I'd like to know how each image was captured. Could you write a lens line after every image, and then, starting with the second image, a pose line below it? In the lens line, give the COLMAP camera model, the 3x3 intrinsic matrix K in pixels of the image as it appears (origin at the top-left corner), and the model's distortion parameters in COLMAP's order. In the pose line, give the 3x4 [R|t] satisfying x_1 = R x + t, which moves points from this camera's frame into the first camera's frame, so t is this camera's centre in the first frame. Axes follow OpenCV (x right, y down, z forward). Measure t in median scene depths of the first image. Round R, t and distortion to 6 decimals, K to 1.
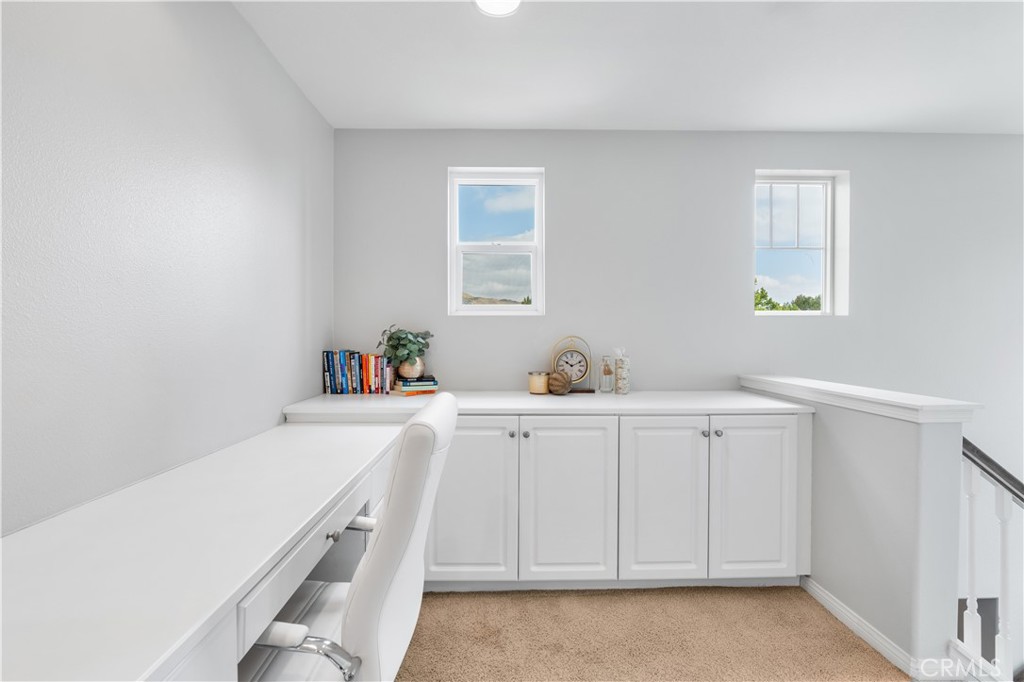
lens RADIAL K [[464.9, 0, 512.0], [0, 464.9, 341.0], [0, 0, 1]] dist [0.000123, 0.000201]
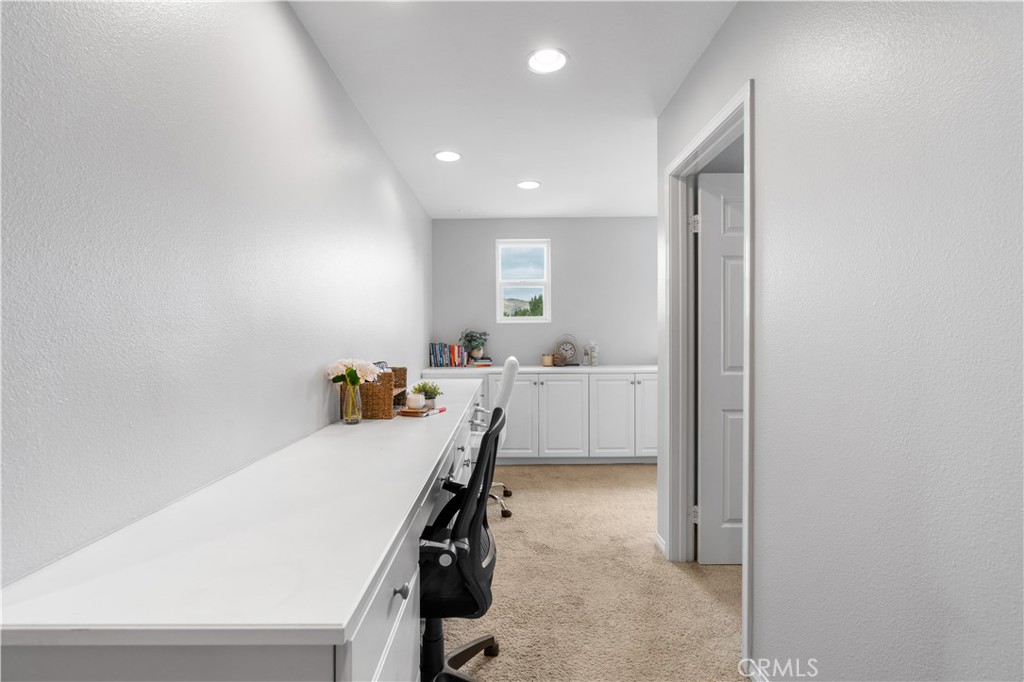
lens RADIAL K [[464.9, 0, 512.0], [0, 464.9, 341.0], [0, 0, 1]] dist [0.000123, 0.000201]
pose [[0.999836, -0.007846, -0.016347, -0.052802], [0.007864, 0.999969, 0.001018, 0.012717], [0.016339, -0.001146, 0.999866, -0.819299]]
